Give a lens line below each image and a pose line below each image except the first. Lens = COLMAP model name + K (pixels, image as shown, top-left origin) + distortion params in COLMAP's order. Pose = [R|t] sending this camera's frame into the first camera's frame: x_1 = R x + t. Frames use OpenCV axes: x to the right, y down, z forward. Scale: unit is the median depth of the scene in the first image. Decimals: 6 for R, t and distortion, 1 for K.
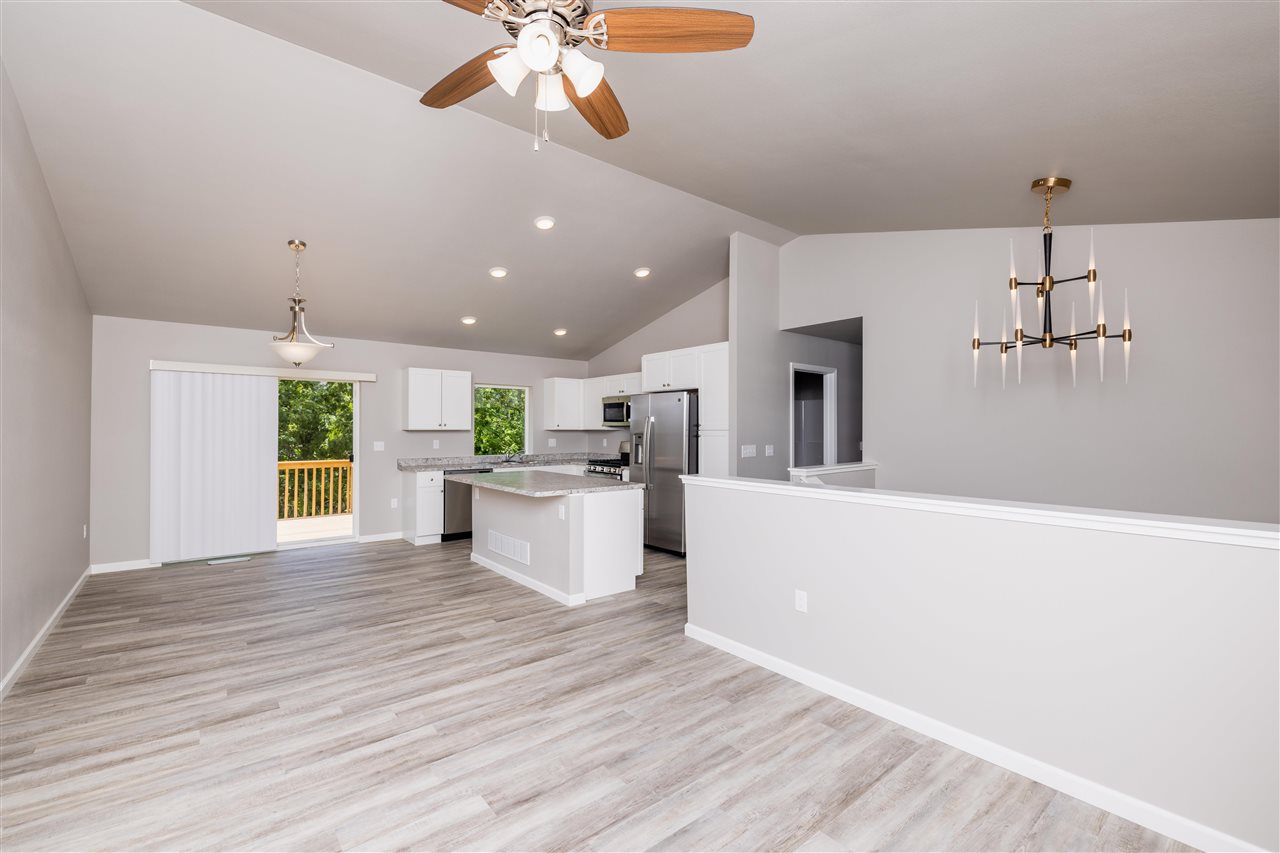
lens RADIAL K [[543.4, 0, 640.0], [0, 543.4, 426.5], [0, 0, 1]] dist [0.001130, -0.000279]
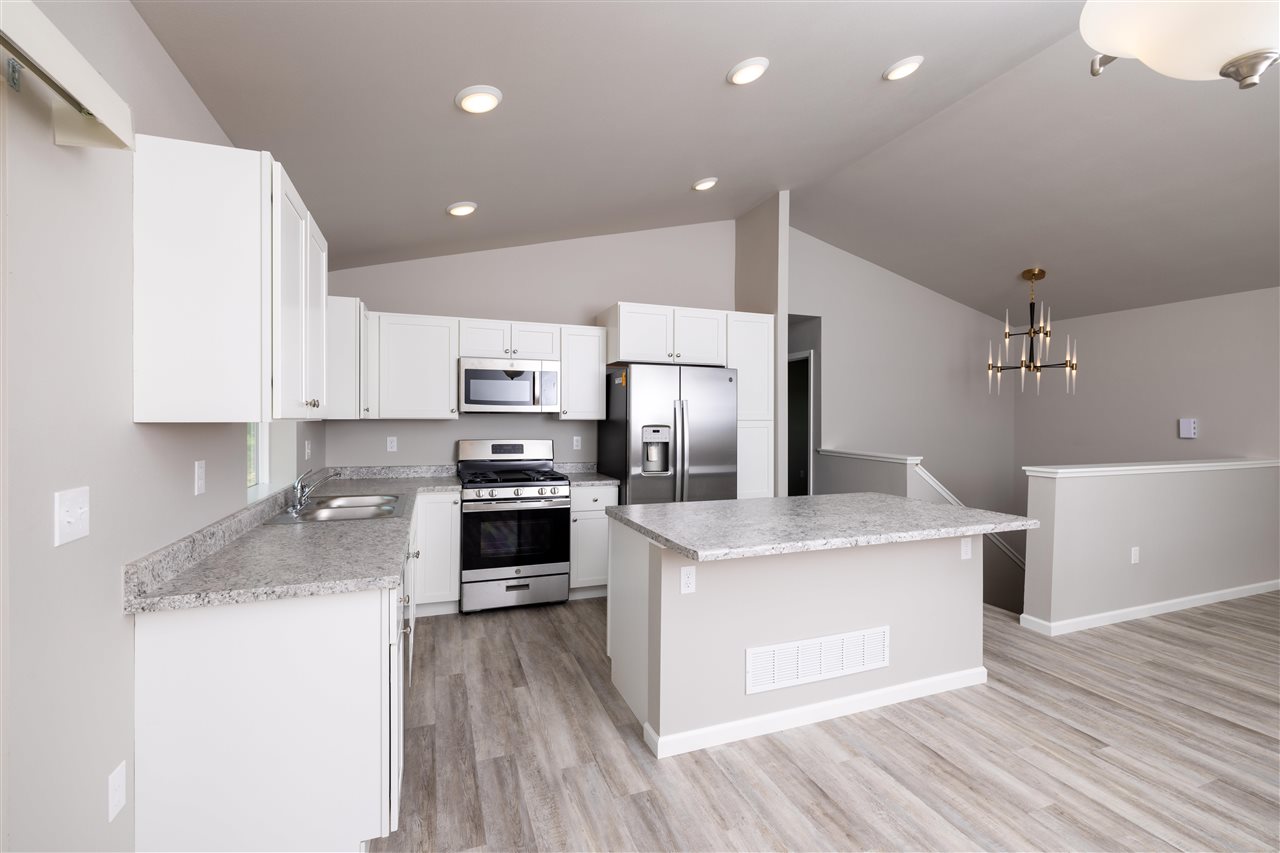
lens RADIAL K [[543.4, 0, 640.0], [0, 543.4, 426.5], [0, 0, 1]] dist [0.001130, -0.000279]
pose [[0.325968, -0.018338, 0.945203, -1.075330], [-0.007074, 0.999737, 0.021836, -0.002306], [-0.945354, -0.013804, 0.325752, 1.406061]]
